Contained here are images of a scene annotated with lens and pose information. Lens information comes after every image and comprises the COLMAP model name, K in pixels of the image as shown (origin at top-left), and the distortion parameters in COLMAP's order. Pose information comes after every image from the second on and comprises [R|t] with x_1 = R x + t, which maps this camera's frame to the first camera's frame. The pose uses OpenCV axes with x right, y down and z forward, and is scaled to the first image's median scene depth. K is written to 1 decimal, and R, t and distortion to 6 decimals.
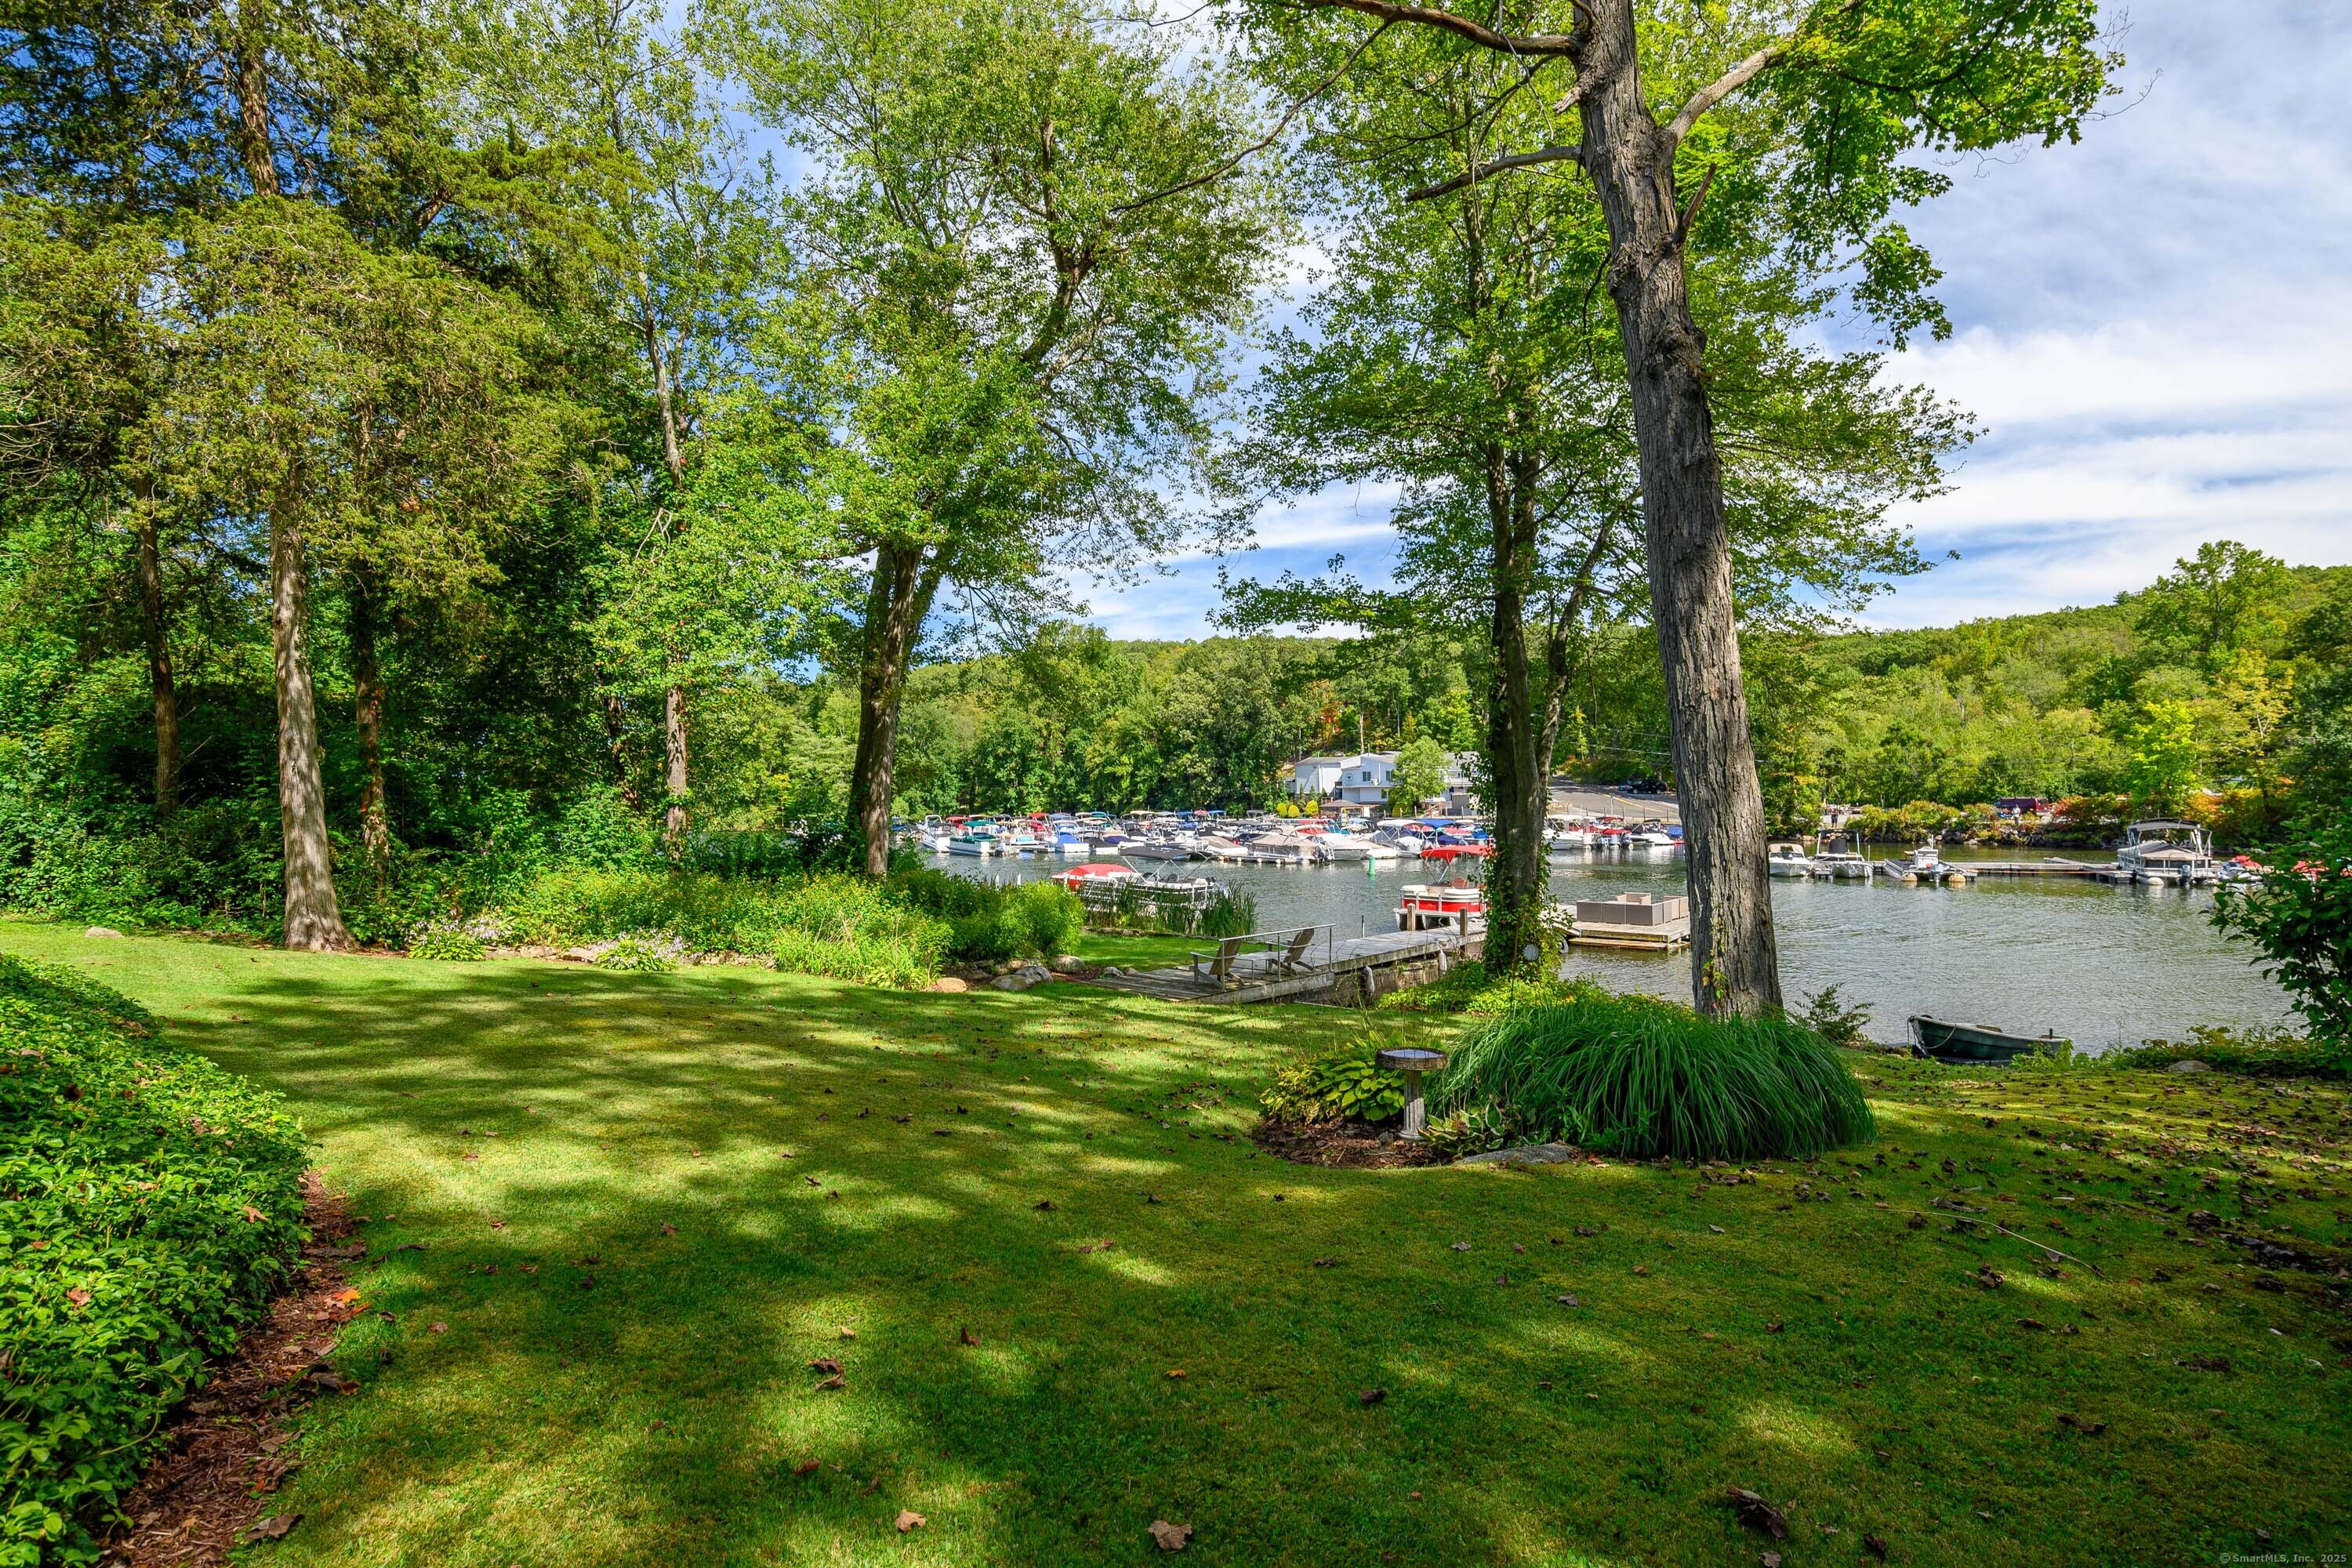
lens RADIAL K [[1189.1, 0, 1176.0], [0, 1189.1, 784.0], [0, 0, 1]] dist [0.013671, 0.000460]
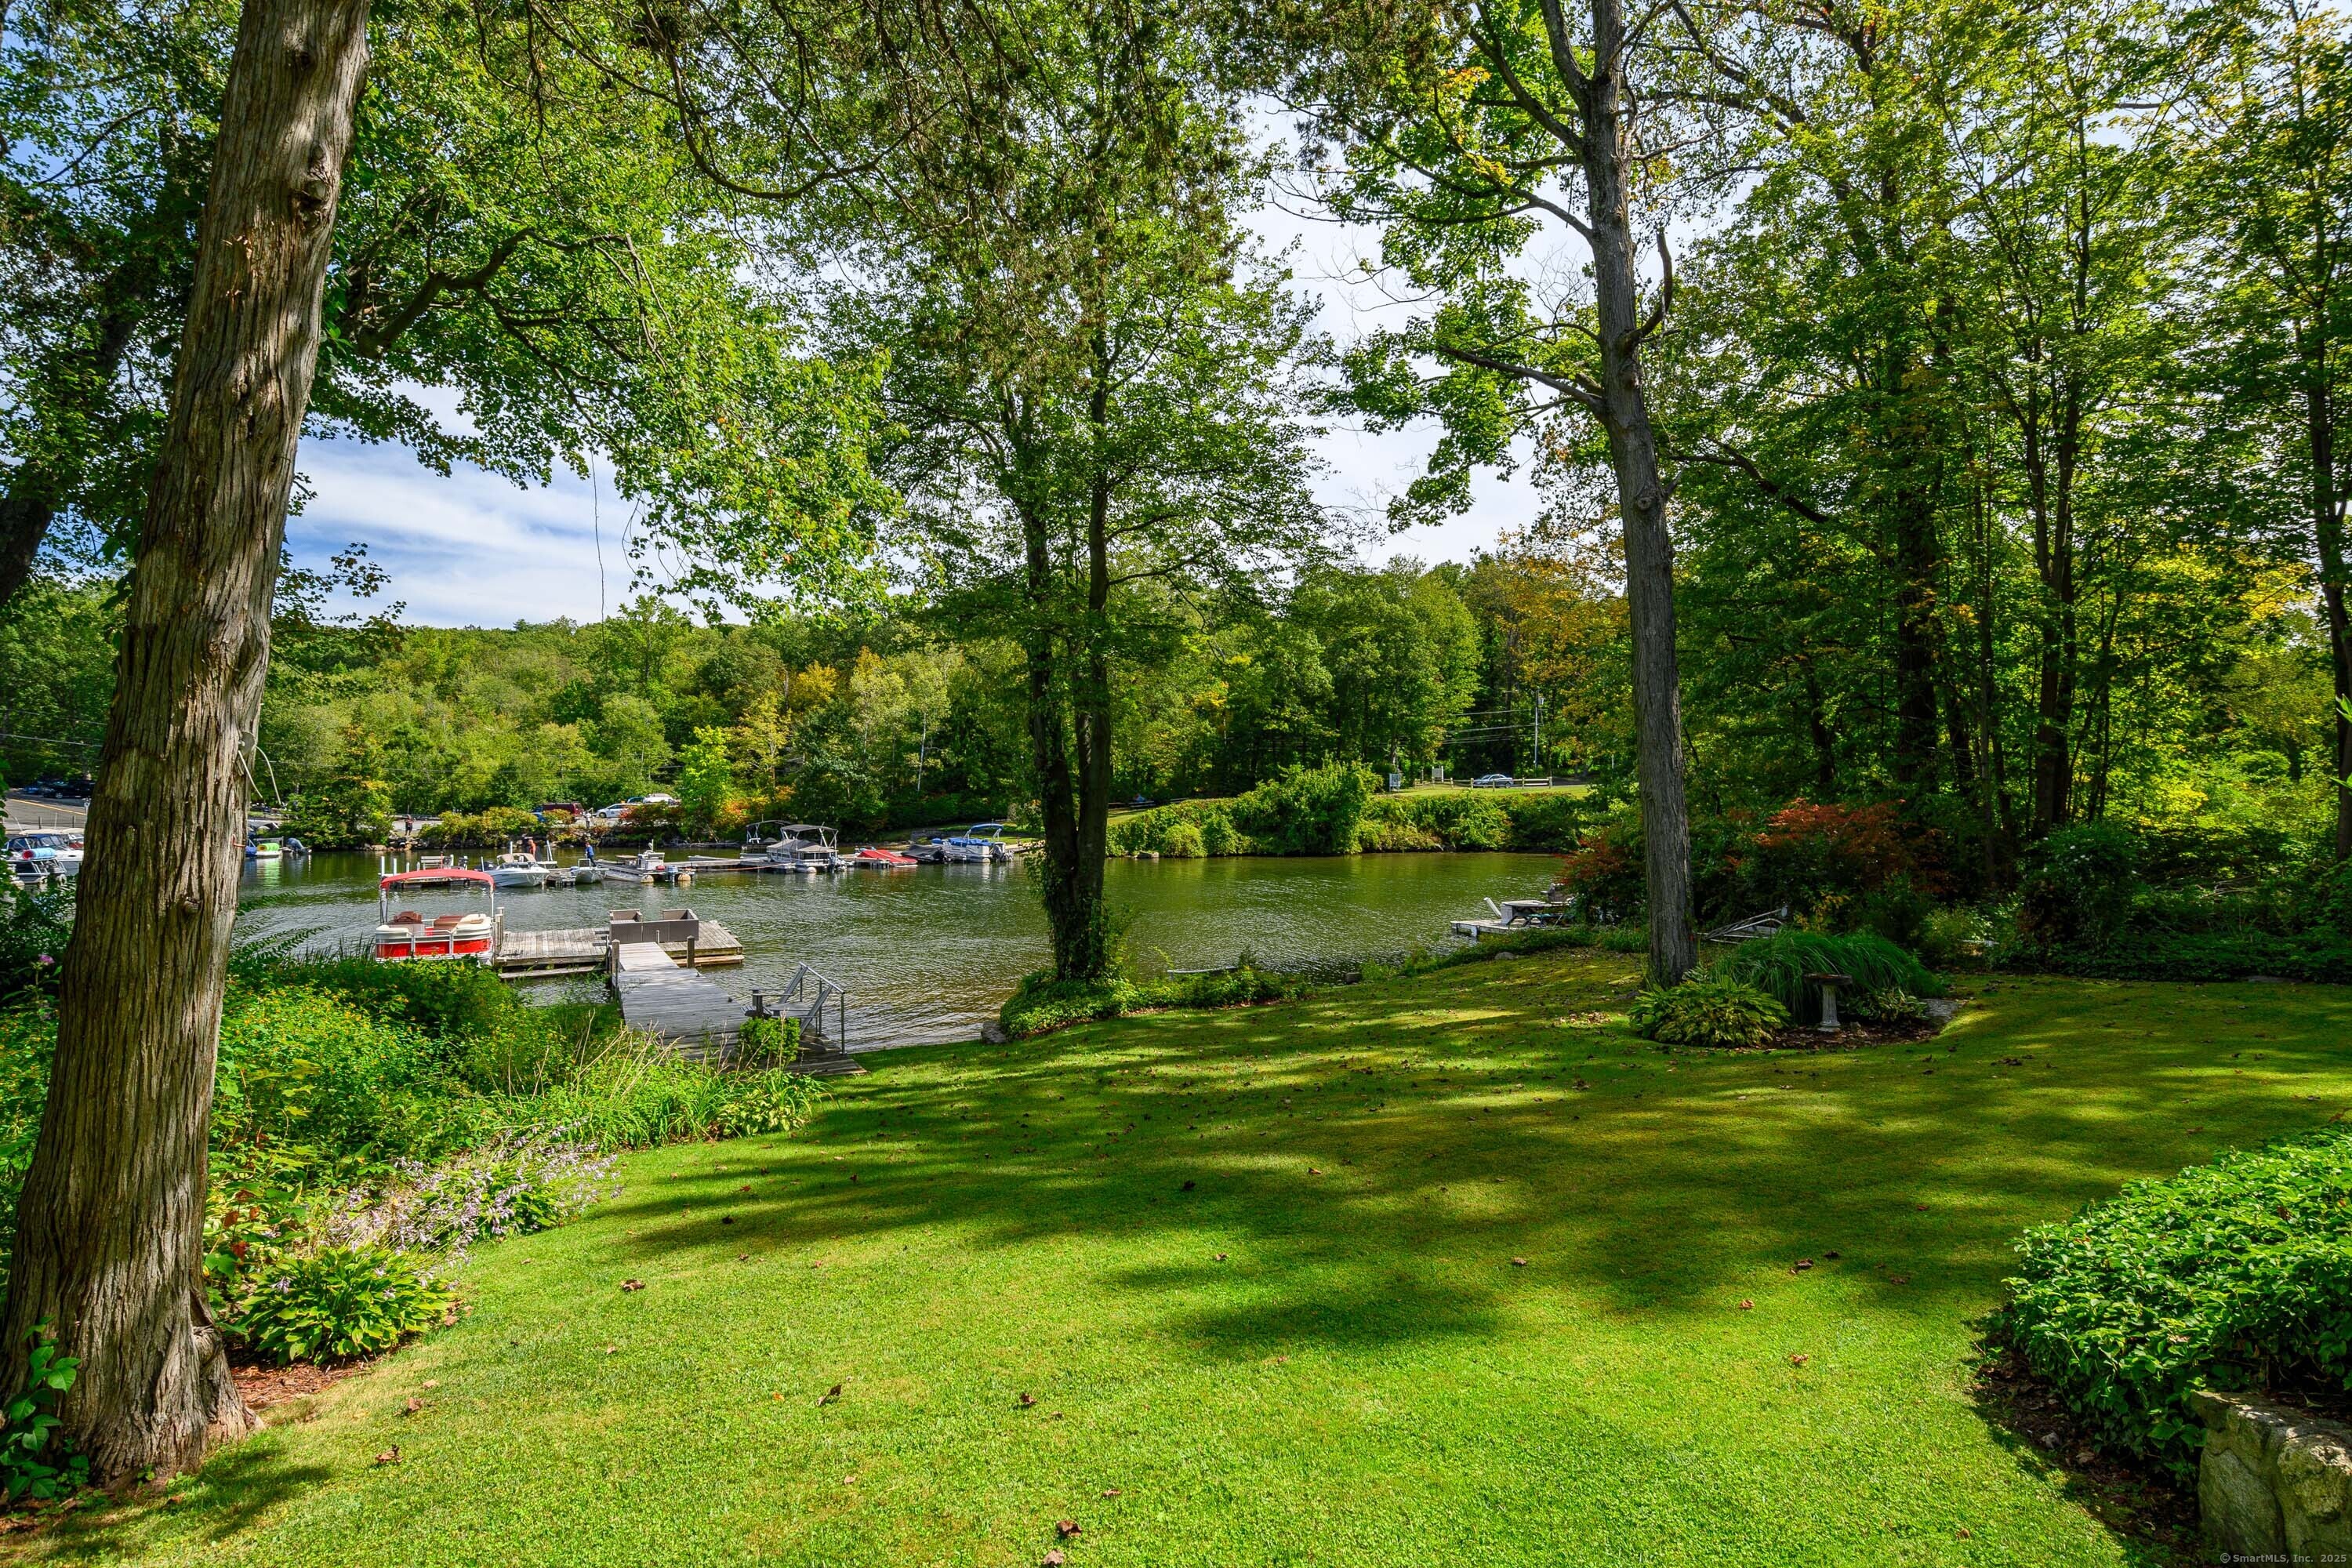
lens RADIAL K [[1190.9, 0, 1176.0], [0, 1190.9, 784.0], [0, 0, 1]] dist [0.001219, 0.002159]
pose [[0.347935, 0.012235, 0.937439, -0.097870], [-0.010446, 0.999903, -0.009173, -0.001749], [-0.937461, -0.006601, 0.348029, 0.067078]]
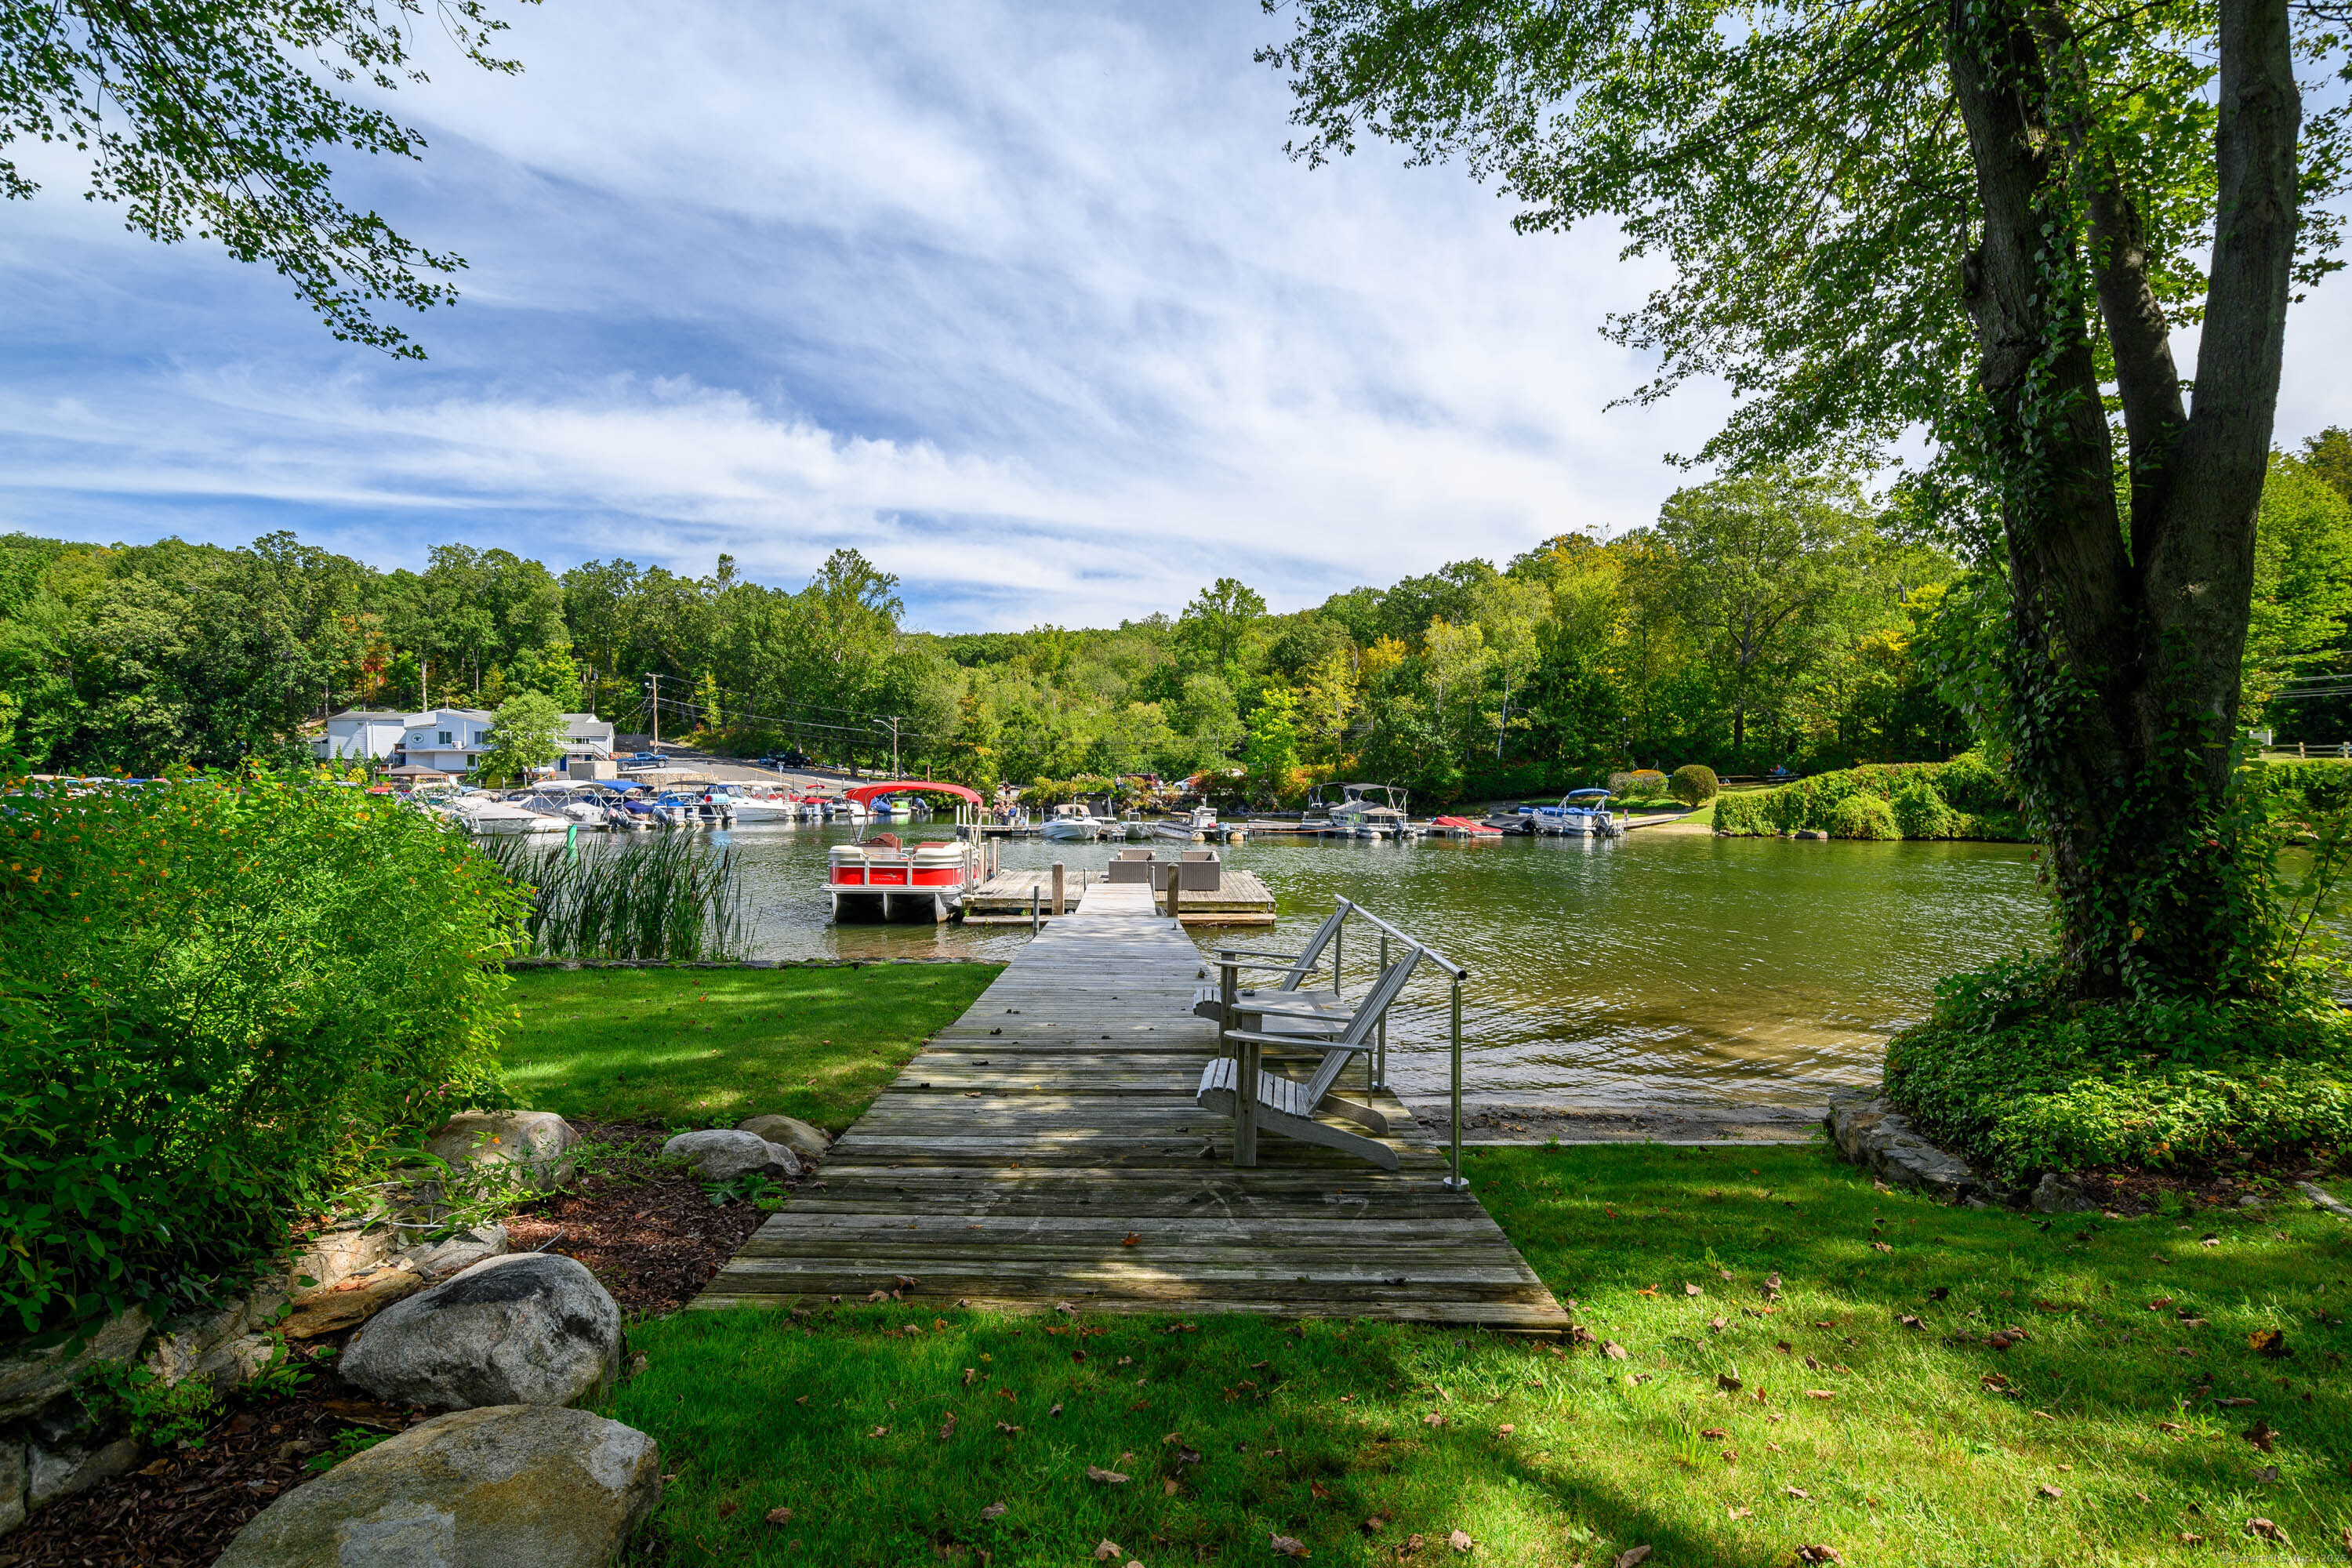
lens RADIAL K [[1190.9, 0, 1176.0], [0, 1190.9, 784.0], [0, 0, 1]] dist [0.001219, 0.002159]
pose [[0.732088, 0.014732, 0.681051, -0.025079], [-0.022547, 0.999742, 0.002611, 0.013388], [-0.680837, -0.017267, 0.732231, 0.121571]]
